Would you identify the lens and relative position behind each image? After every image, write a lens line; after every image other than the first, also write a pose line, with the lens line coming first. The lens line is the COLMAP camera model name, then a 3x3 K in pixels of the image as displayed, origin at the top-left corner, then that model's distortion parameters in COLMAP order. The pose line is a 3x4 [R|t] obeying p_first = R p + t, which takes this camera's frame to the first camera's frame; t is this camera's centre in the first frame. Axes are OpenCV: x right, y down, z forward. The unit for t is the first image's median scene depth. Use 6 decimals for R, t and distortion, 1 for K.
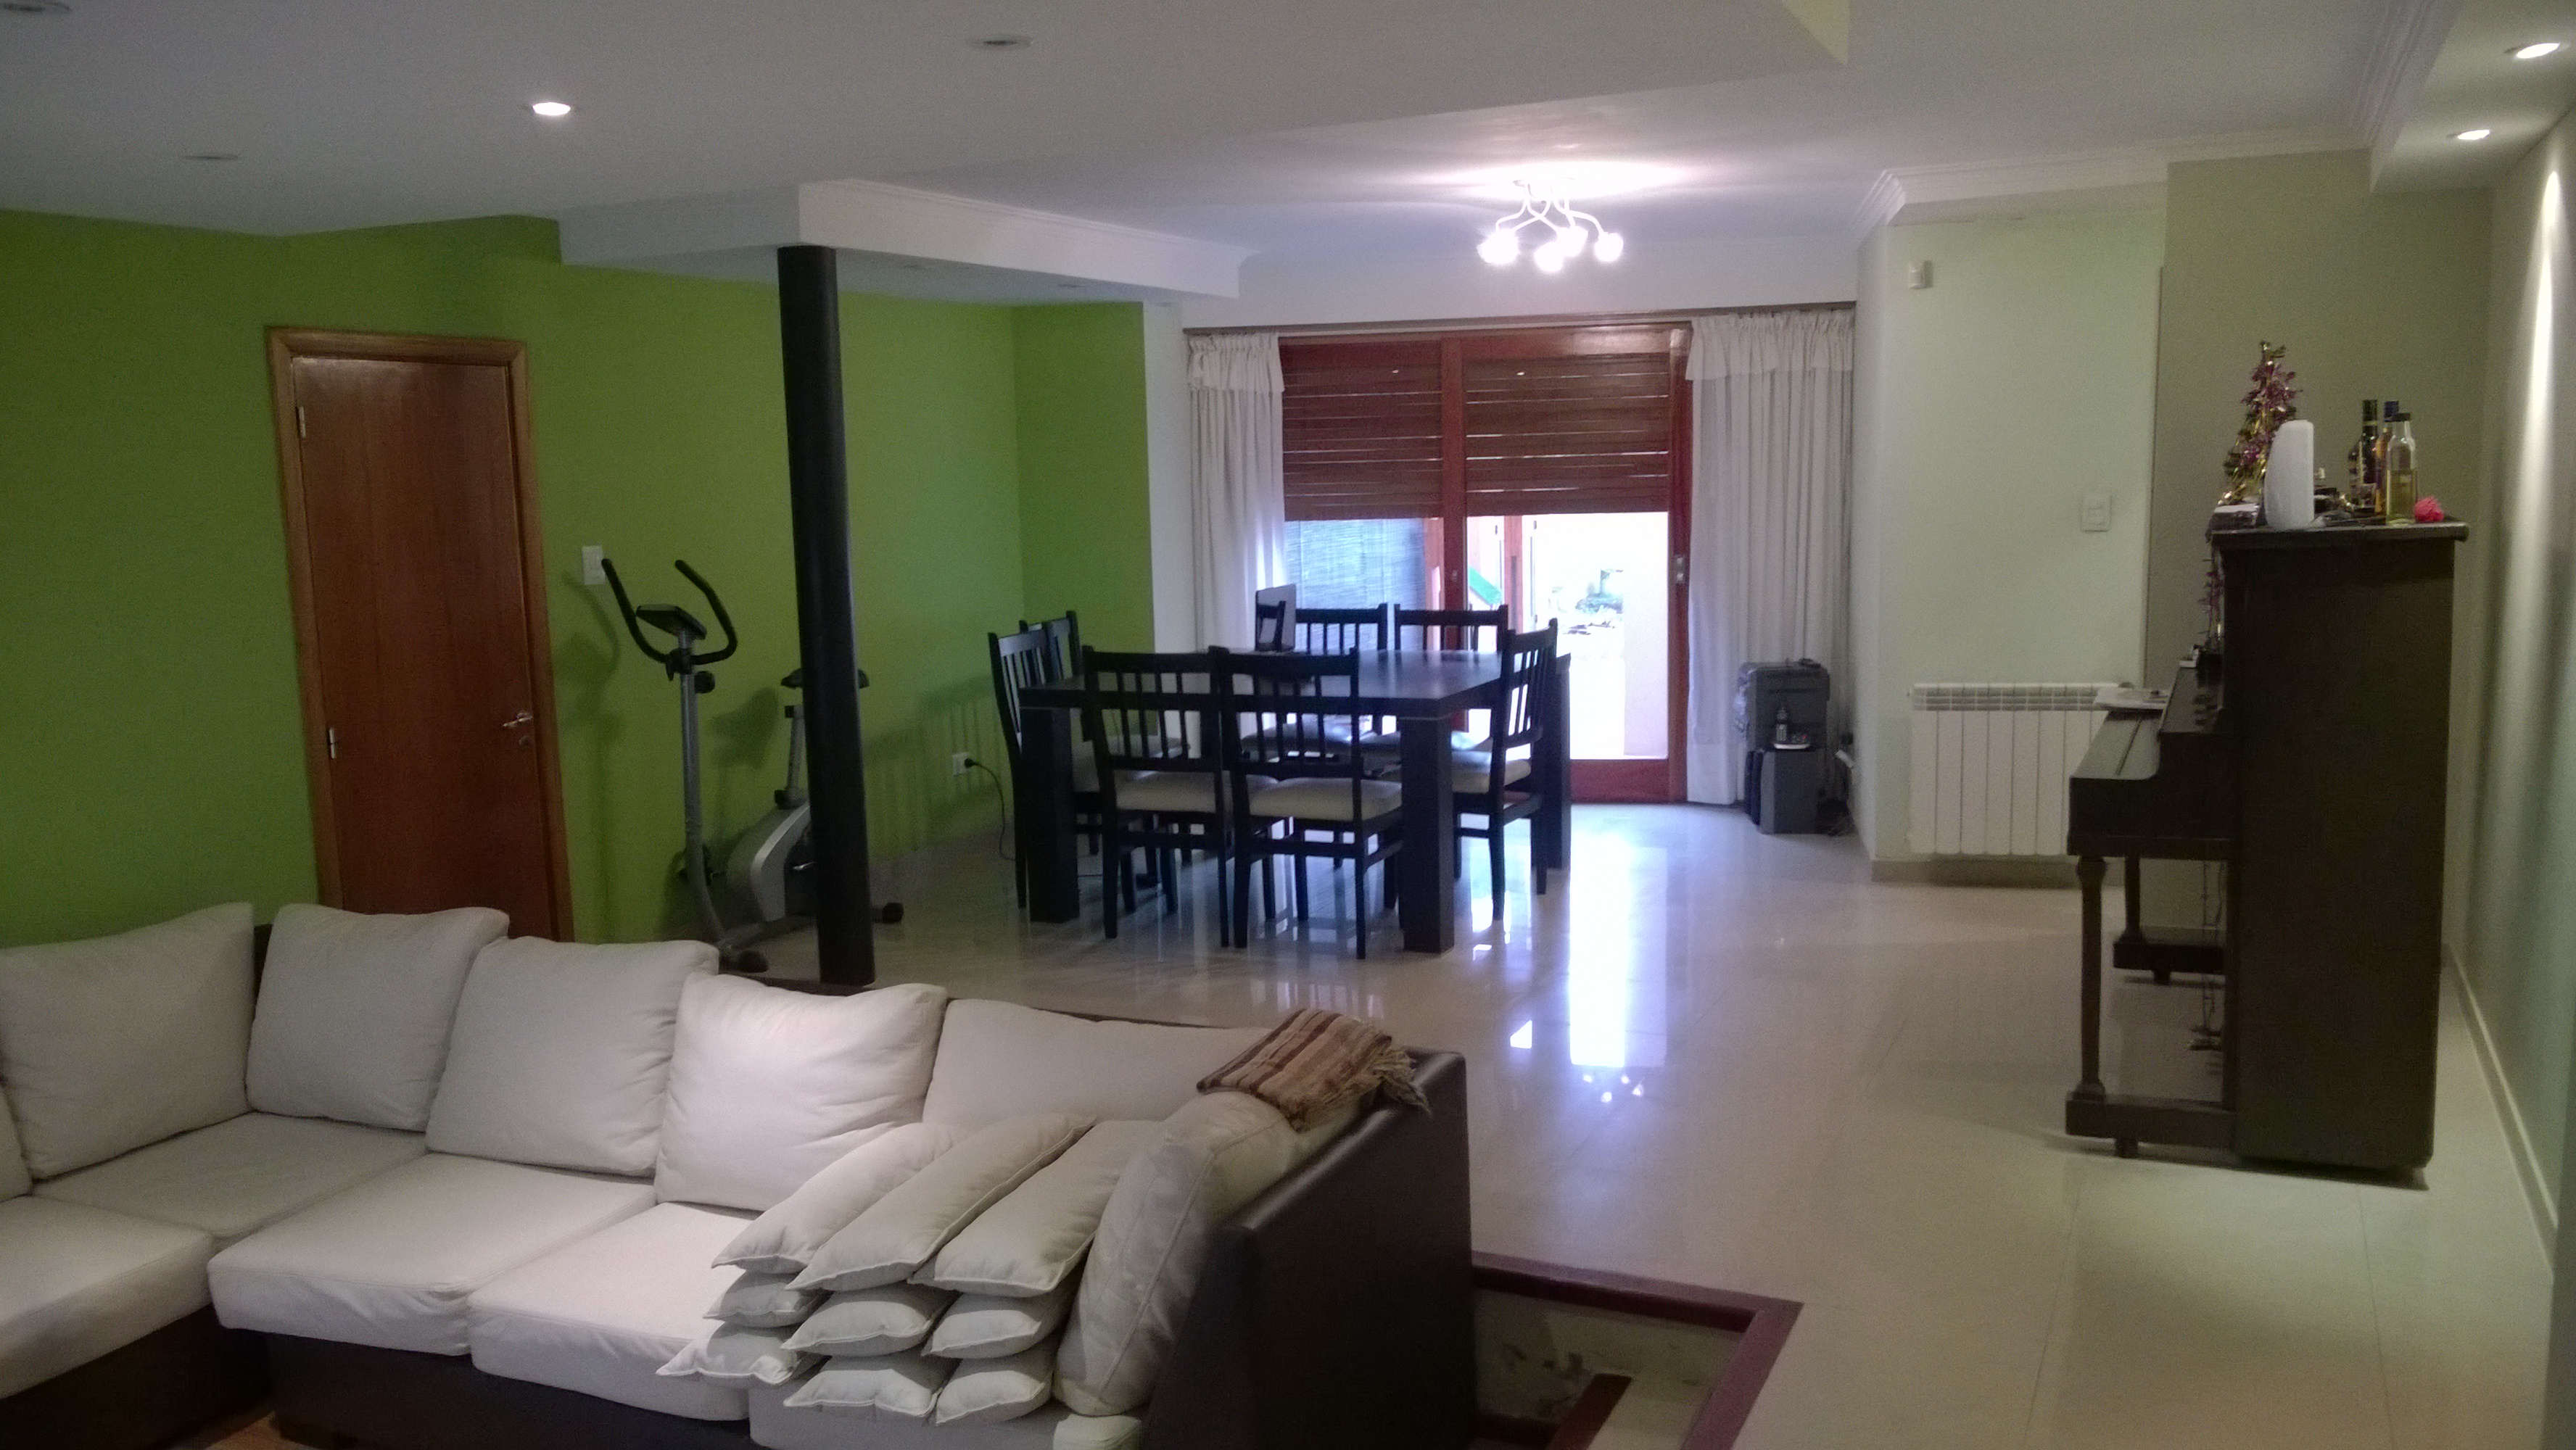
lens RADIAL K [[2000.1, 0, 1272.6], [0, 2000.1, 759.3], [0, 0, 1]] dist [0.002946, -0.006872]
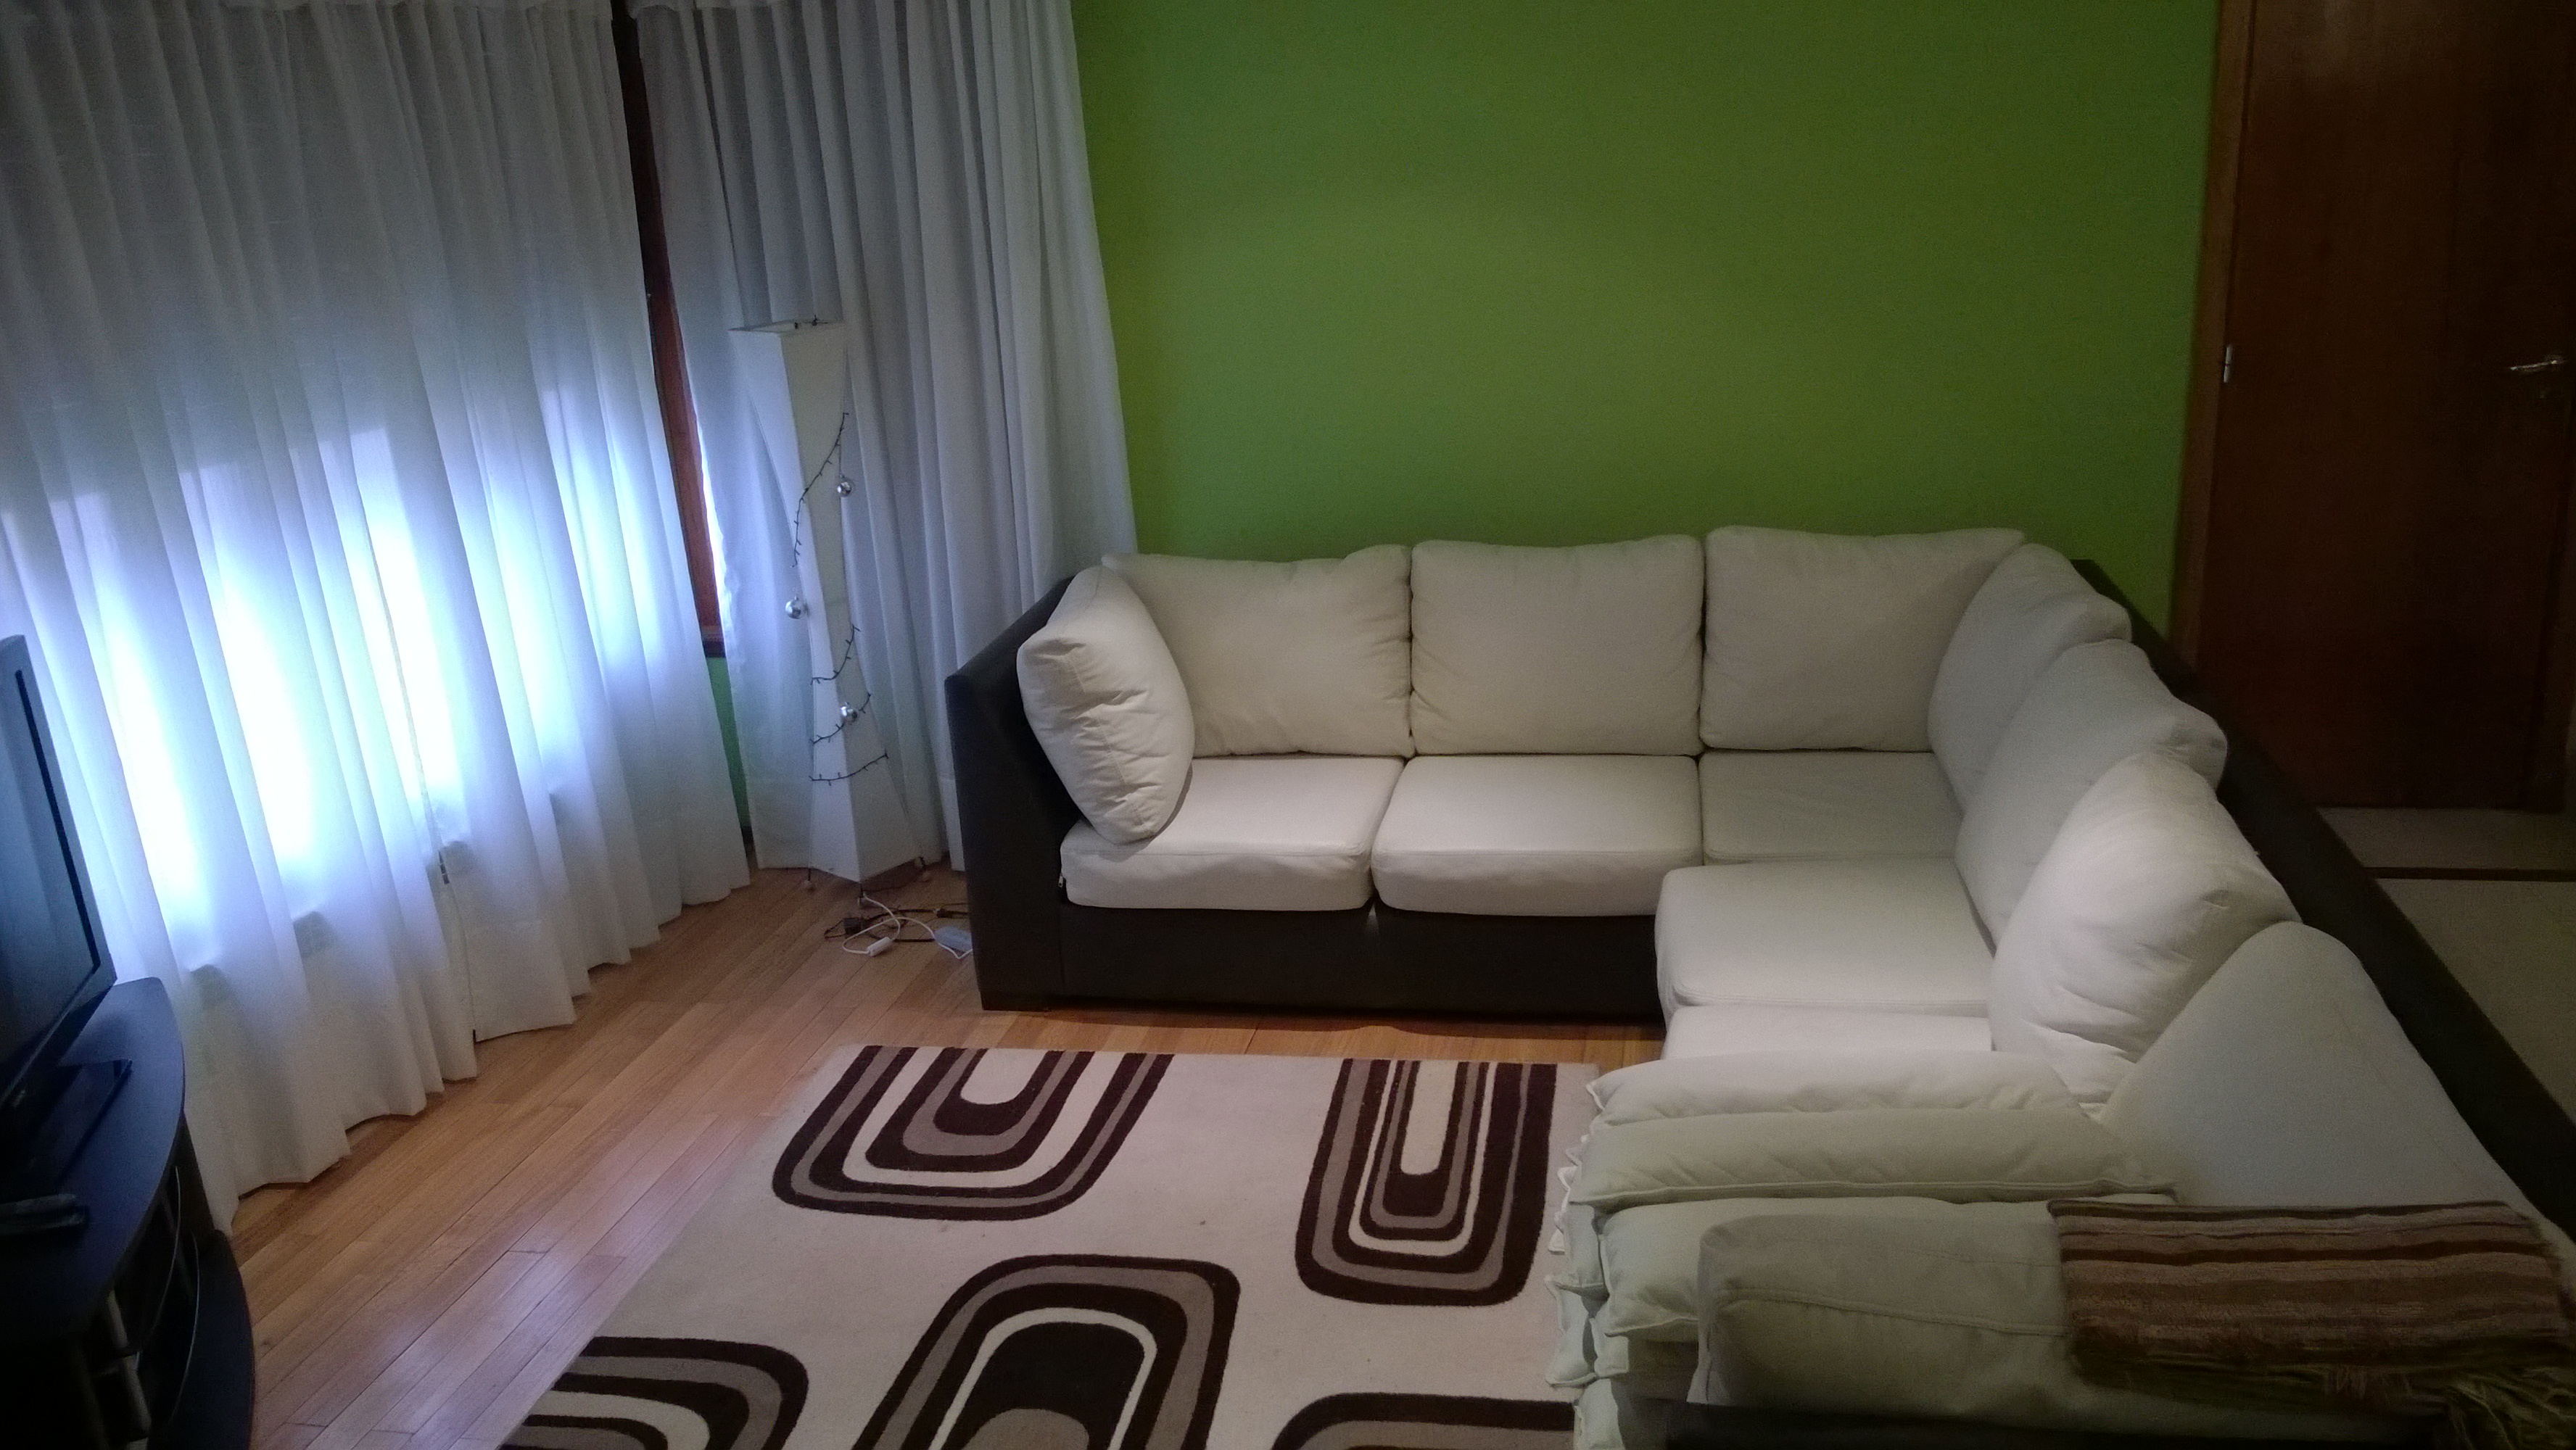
lens RADIAL K [[2000.1, 0, 1272.6], [0, 2000.1, 759.3], [0, 0, 1]] dist [0.002946, -0.006872]
pose [[0.268192, 0.312343, -0.911326, 0.236315], [-0.092257, 0.949961, 0.298434, -0.064465], [0.958938, 0.004039, 0.283588, 0.398324]]
